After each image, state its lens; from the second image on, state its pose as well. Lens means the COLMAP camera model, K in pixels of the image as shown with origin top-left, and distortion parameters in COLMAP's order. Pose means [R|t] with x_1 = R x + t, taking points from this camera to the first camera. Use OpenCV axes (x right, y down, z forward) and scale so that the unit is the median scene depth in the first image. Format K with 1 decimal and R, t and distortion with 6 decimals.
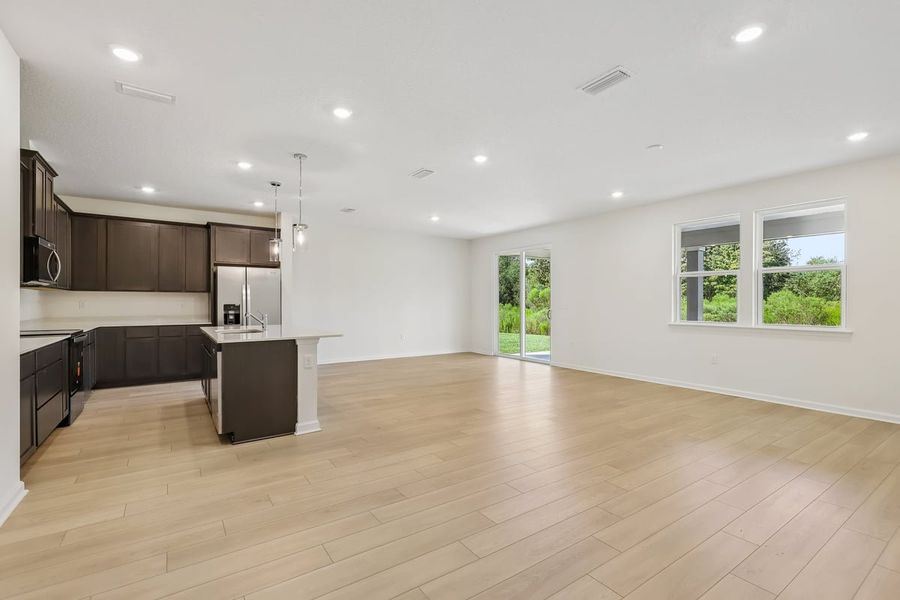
lens RADIAL K [[408.1, 0, 453.3], [0, 408.1, 305.1], [0, 0, 1]] dist [0.000565, -0.000535]
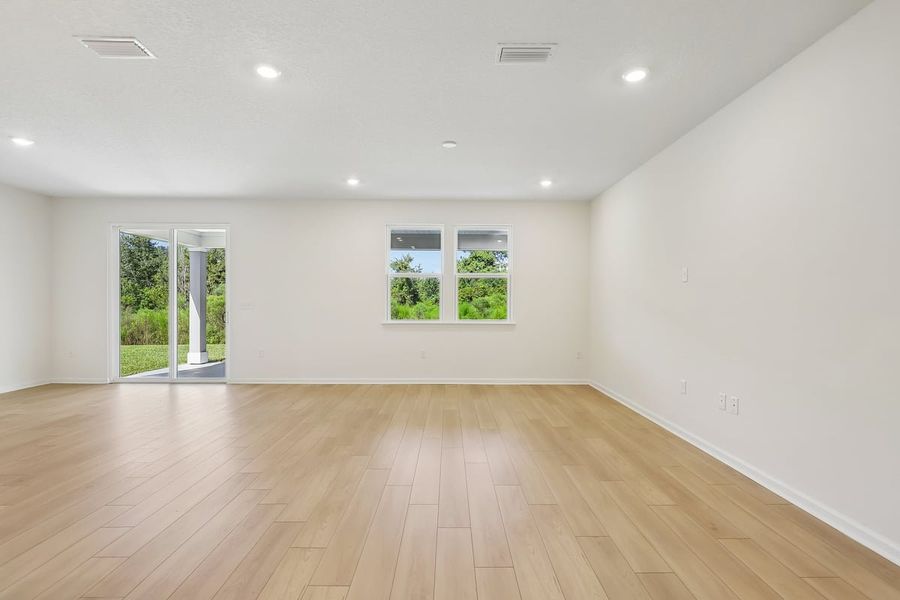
lens RADIAL K [[408.1, 0, 452.4], [0, 408.1, 303.2], [0, 0, 1]] dist [0.000565, -0.000535]
pose [[0.561198, -0.001619, 0.827680, -0.202666], [0.002830, 0.999996, 0.000038, -0.002765], [-0.827677, 0.002321, 0.561200, 0.287643]]
